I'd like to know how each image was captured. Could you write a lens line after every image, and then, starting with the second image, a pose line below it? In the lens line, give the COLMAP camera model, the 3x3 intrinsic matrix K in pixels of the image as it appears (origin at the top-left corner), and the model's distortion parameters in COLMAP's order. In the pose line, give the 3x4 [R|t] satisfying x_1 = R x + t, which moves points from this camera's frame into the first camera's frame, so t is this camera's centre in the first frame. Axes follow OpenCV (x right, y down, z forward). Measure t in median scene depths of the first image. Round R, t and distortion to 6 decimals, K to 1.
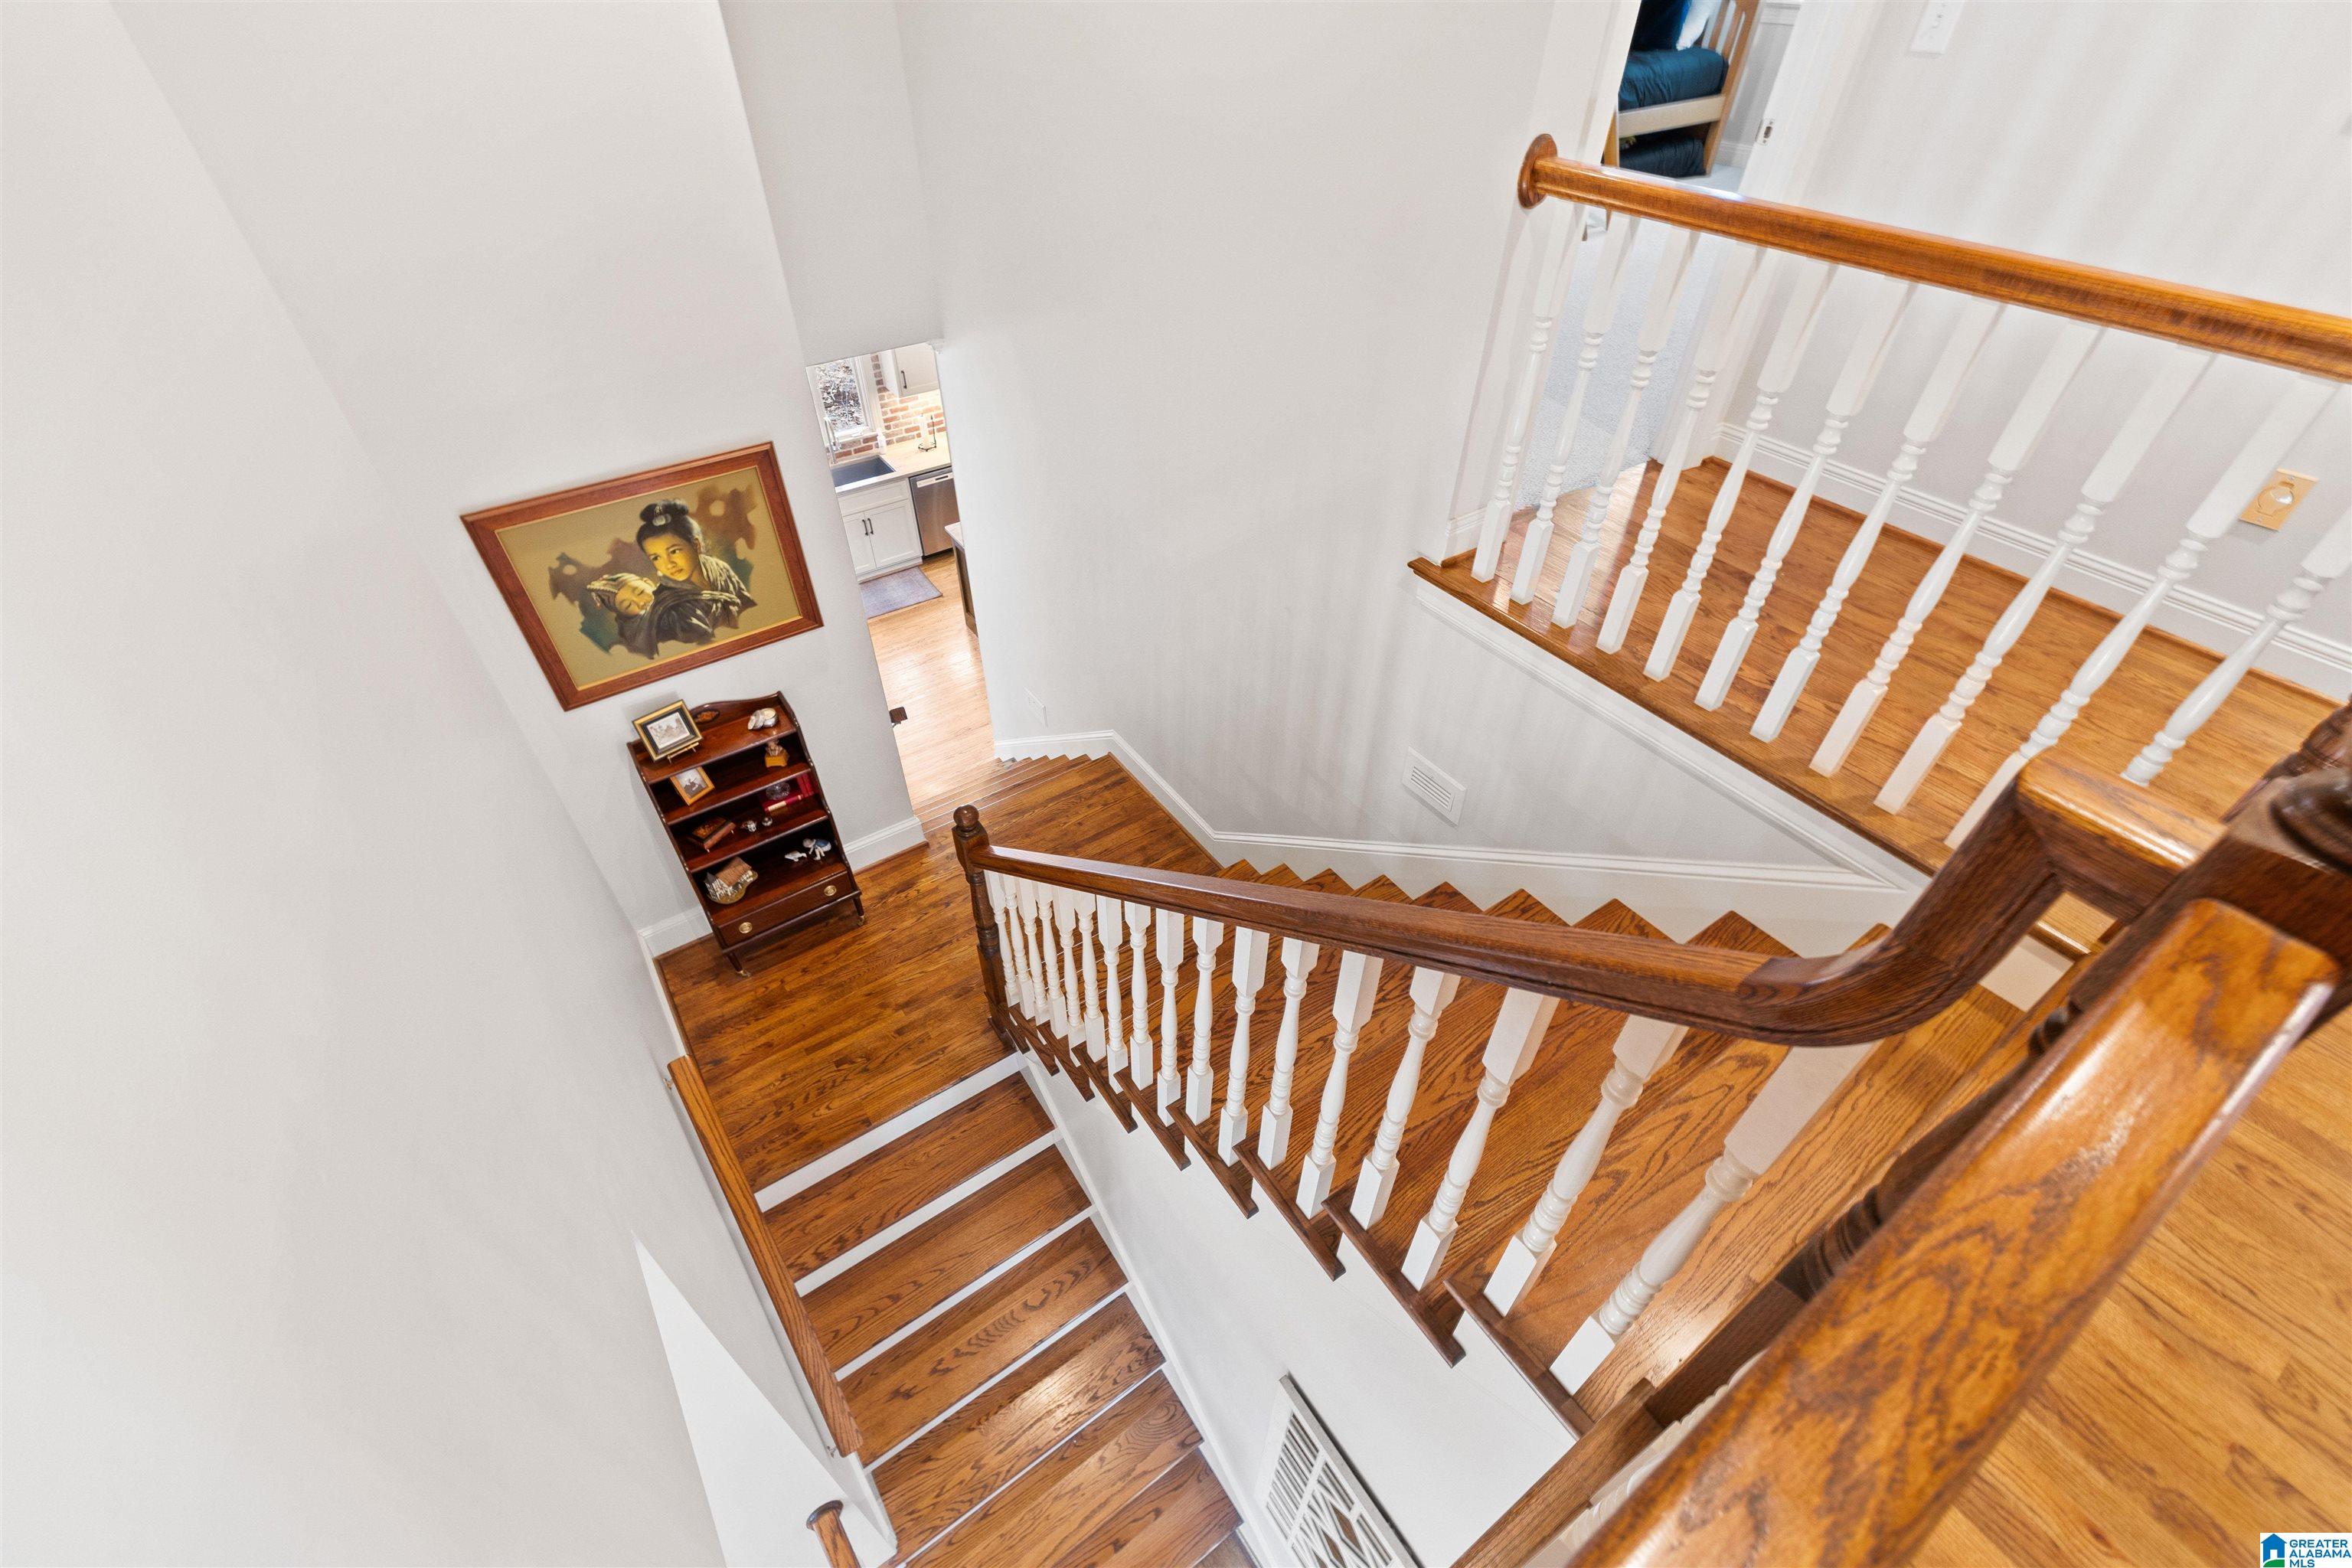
lens RADIAL K [[989.1, 0, 1170.2], [0, 989.1, 784.4], [0, 0, 1]] dist [0.007271, -0.001283]
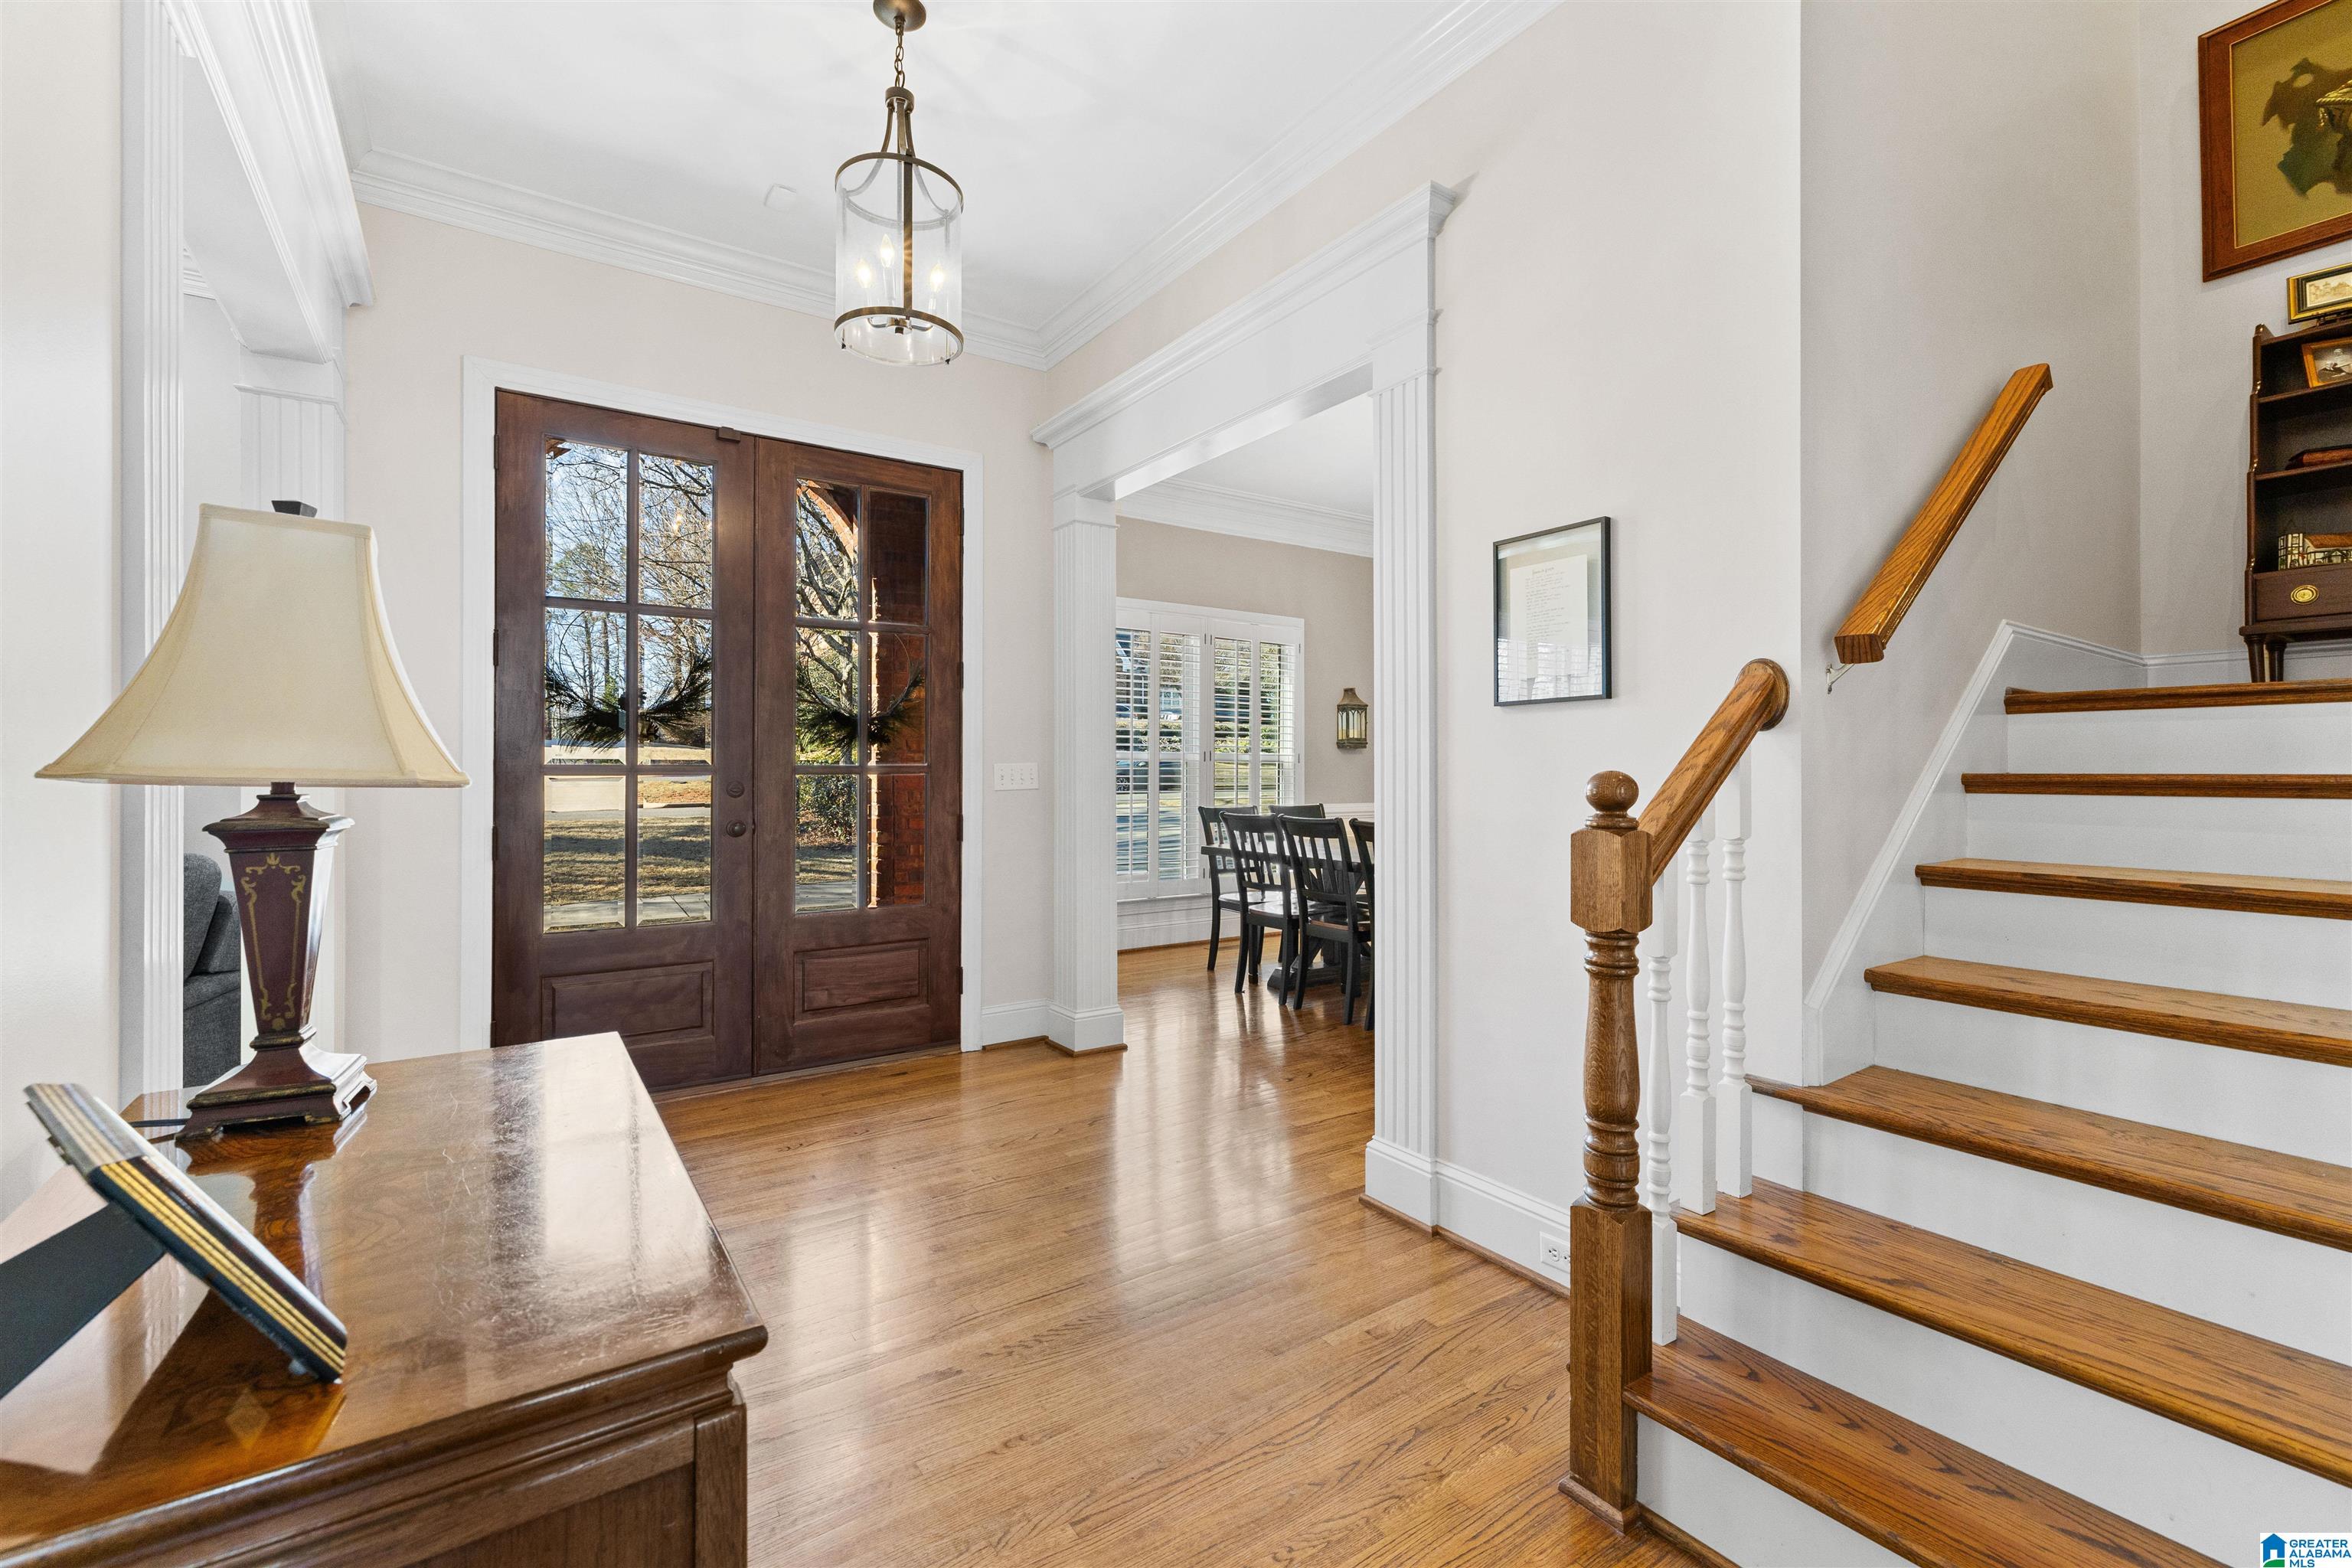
lens RADIAL K [[989.1, 0, 1174.3], [0, 989.1, 778.9], [0, 0, 1]] dist [0.007271, -0.001283]
pose [[0.000753, -0.000095, -1.000000, 0.296370], [-0.670672, 0.741754, -0.000575, 0.924903], [0.741754, 0.670672, 0.000495, 0.648584]]
